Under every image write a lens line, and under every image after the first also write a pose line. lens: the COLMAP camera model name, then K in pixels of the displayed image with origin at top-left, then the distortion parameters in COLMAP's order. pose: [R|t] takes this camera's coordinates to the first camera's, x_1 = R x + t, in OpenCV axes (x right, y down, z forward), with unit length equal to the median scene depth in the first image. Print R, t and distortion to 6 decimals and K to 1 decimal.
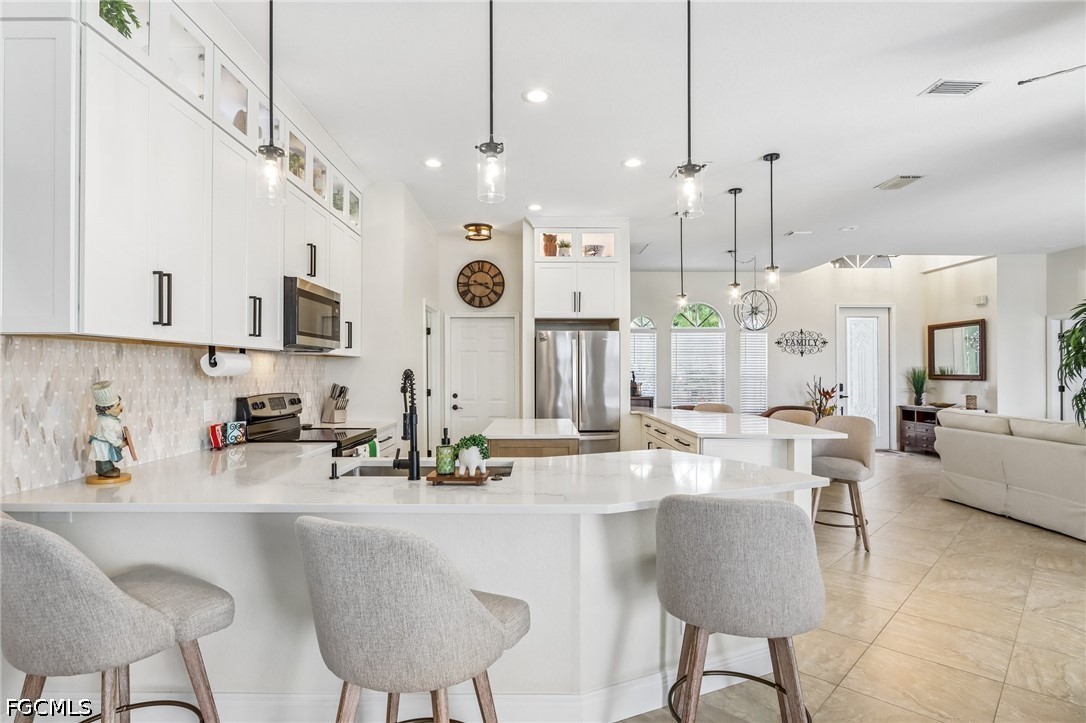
lens RADIAL K [[557.1, 0, 542.0], [0, 557.1, 373.0], [0, 0, 1]] dist [-0.019260, 0.004704]
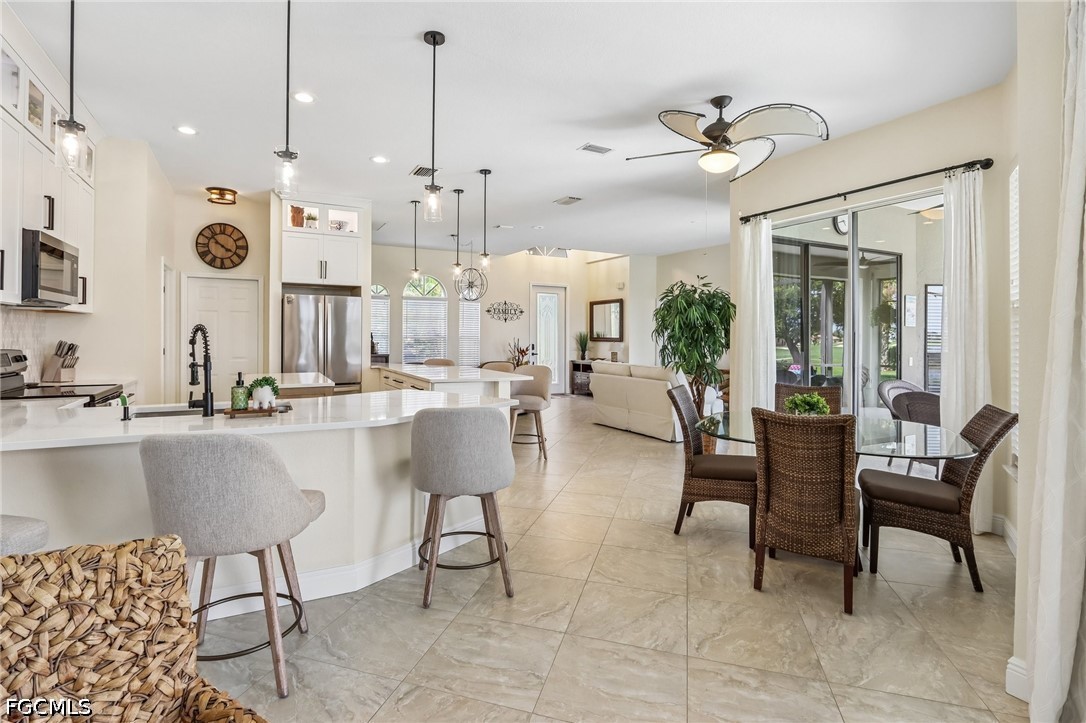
lens RADIAL K [[514.1, 0, 513.8], [0, 514.1, 335.2], [0, 0, 1]] dist [-0.017599, 0.000541]
pose [[0.899146, 0.008625, 0.437563, -0.045357], [-0.007557, 0.999963, -0.004181, 0.006130], [-0.437583, 0.000453, 0.899178, -0.104287]]
